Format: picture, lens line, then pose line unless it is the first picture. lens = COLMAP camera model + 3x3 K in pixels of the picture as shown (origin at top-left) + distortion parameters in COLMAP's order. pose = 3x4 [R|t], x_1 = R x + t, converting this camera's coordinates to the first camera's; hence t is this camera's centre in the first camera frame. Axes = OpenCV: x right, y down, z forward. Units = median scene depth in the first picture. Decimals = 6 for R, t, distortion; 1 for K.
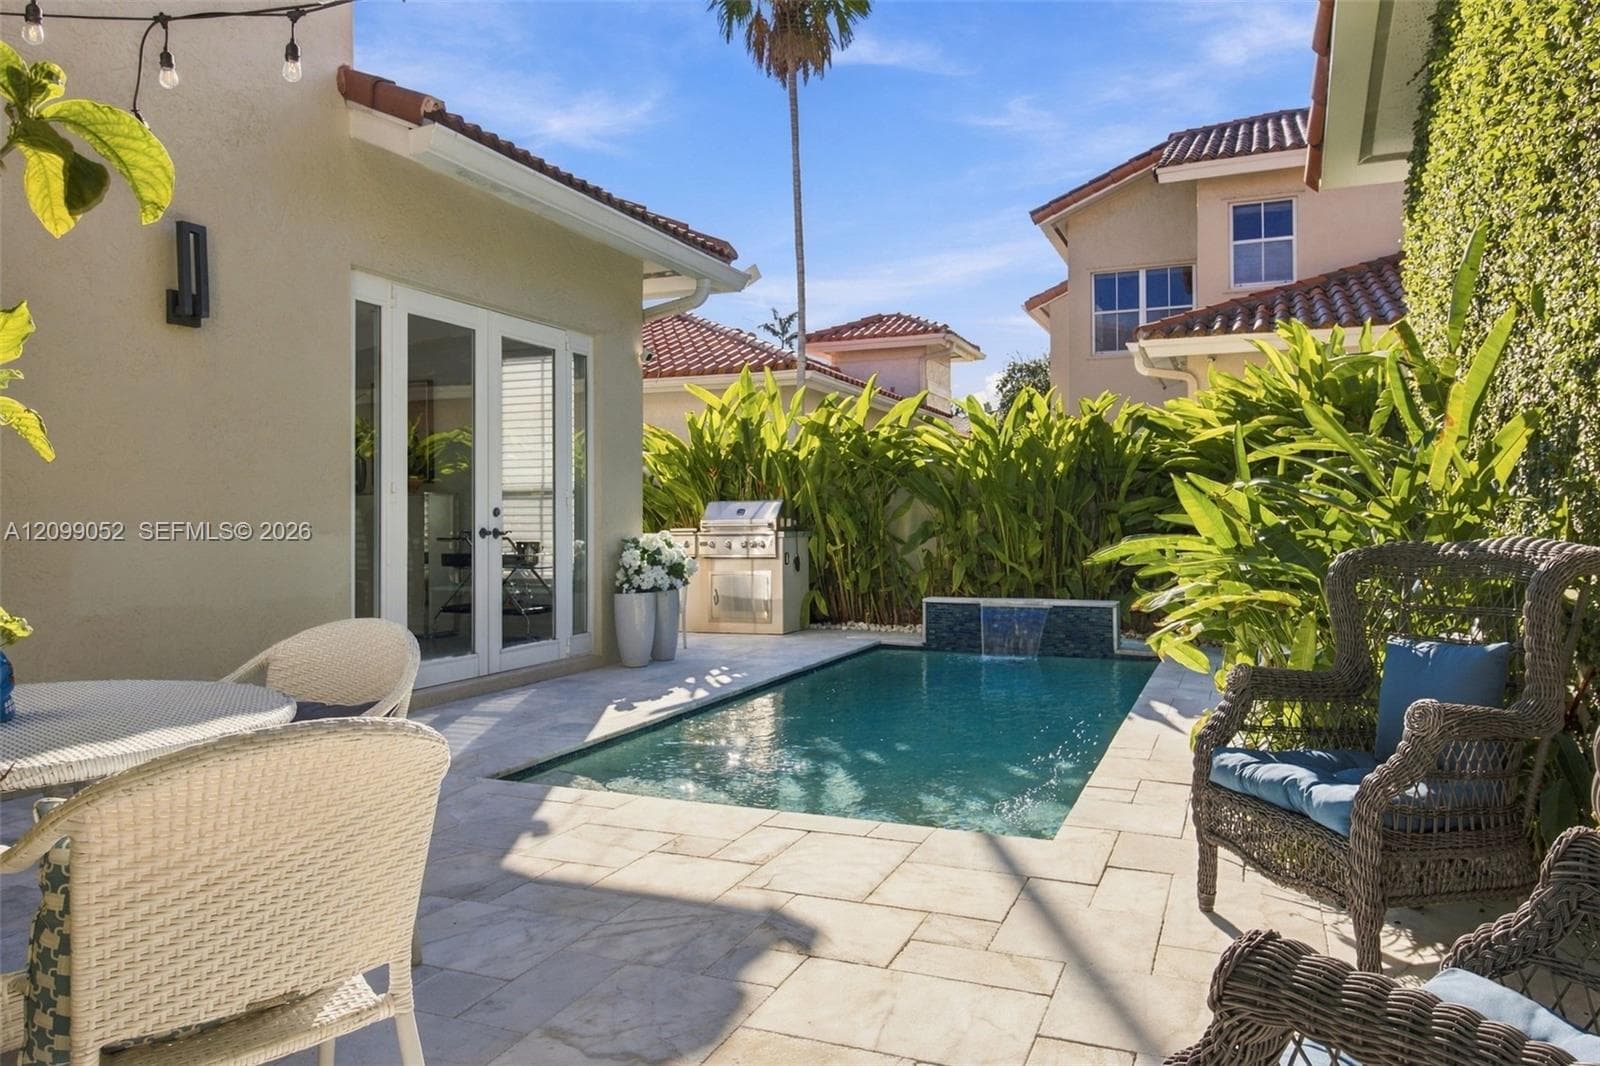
lens RADIAL K [[1058.2, 0, 801.1], [0, 1058.2, 530.9], [0, 0, 1]] dist [0.025104, 0.004753]
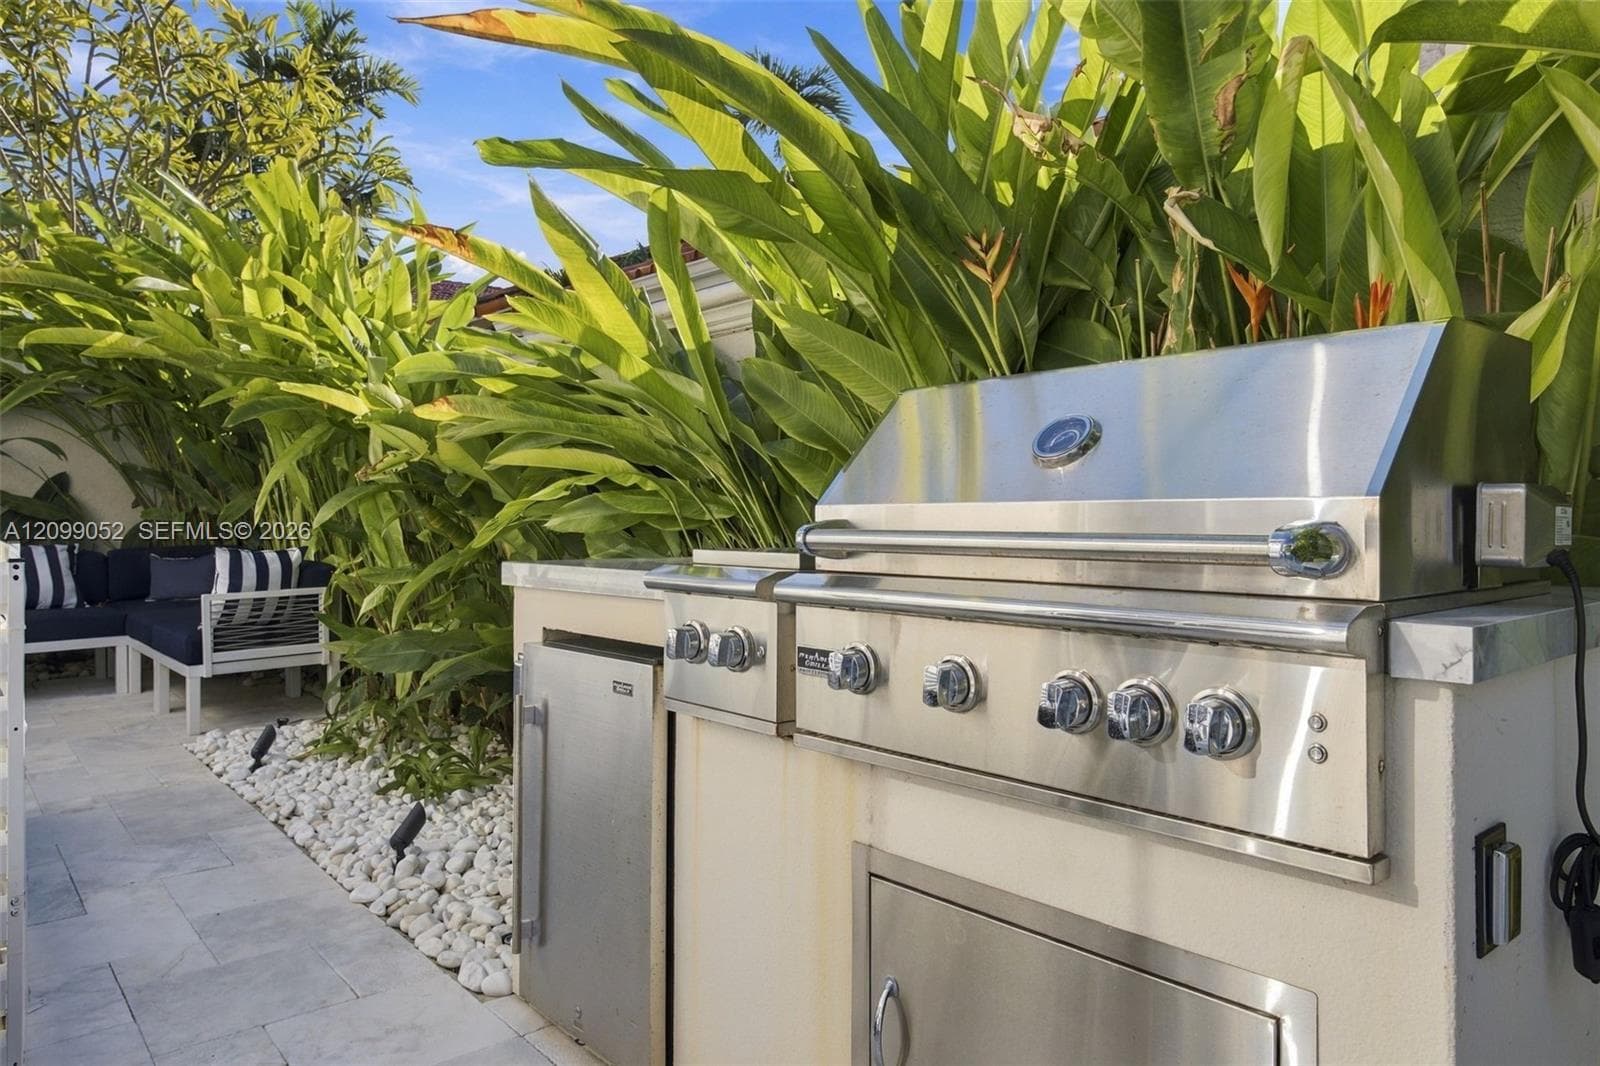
lens RADIAL K [[1058.2, 0, 793.5], [0, 1058.2, 523.4], [0, 0, 1]] dist [0.025104, 0.004753]
pose [[0.885858, 0.012018, -0.463800, -0.029764], [-0.009467, 0.999925, 0.007828, -0.009557], [0.463859, -0.002544, 0.885905, 1.024835]]
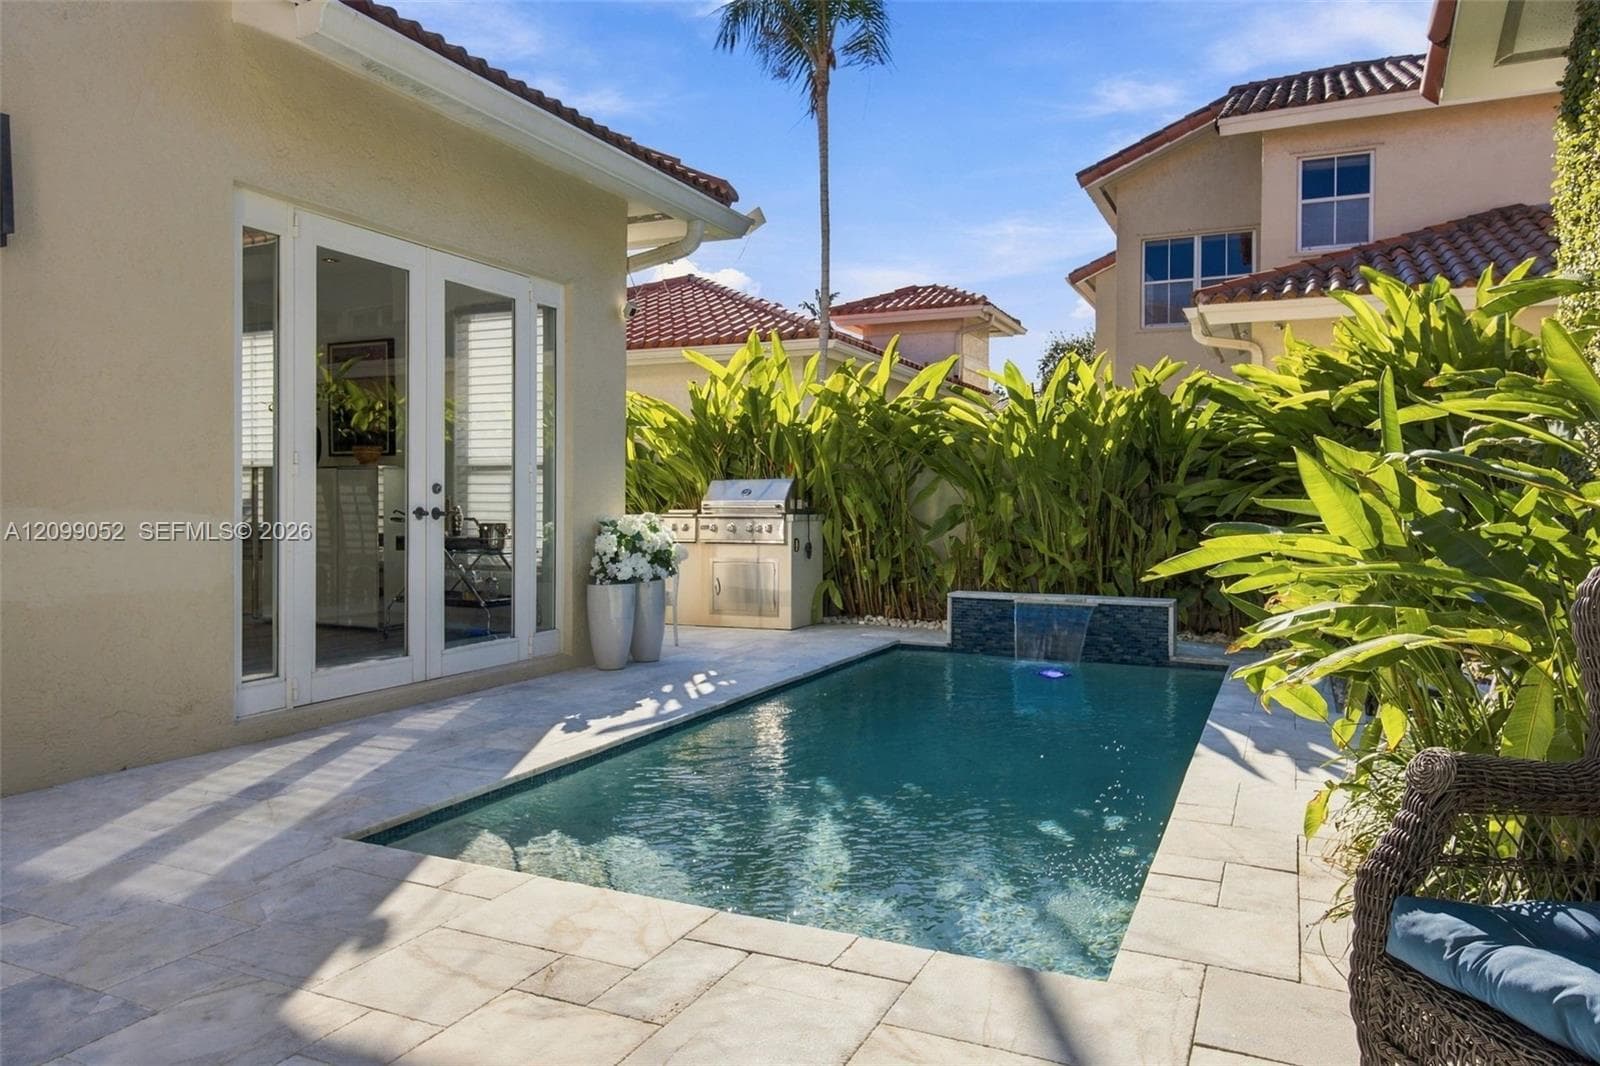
lens RADIAL K [[1058.2, 0, 797.8], [0, 1058.2, 526.7], [0, 0, 1]] dist [0.025104, 0.004753]
pose [[0.999182, 0.011234, -0.038836, 0.025542], [-0.010704, 0.999847, 0.013830, -0.001664], [0.038985, -0.013403, 0.999150, 0.127896]]
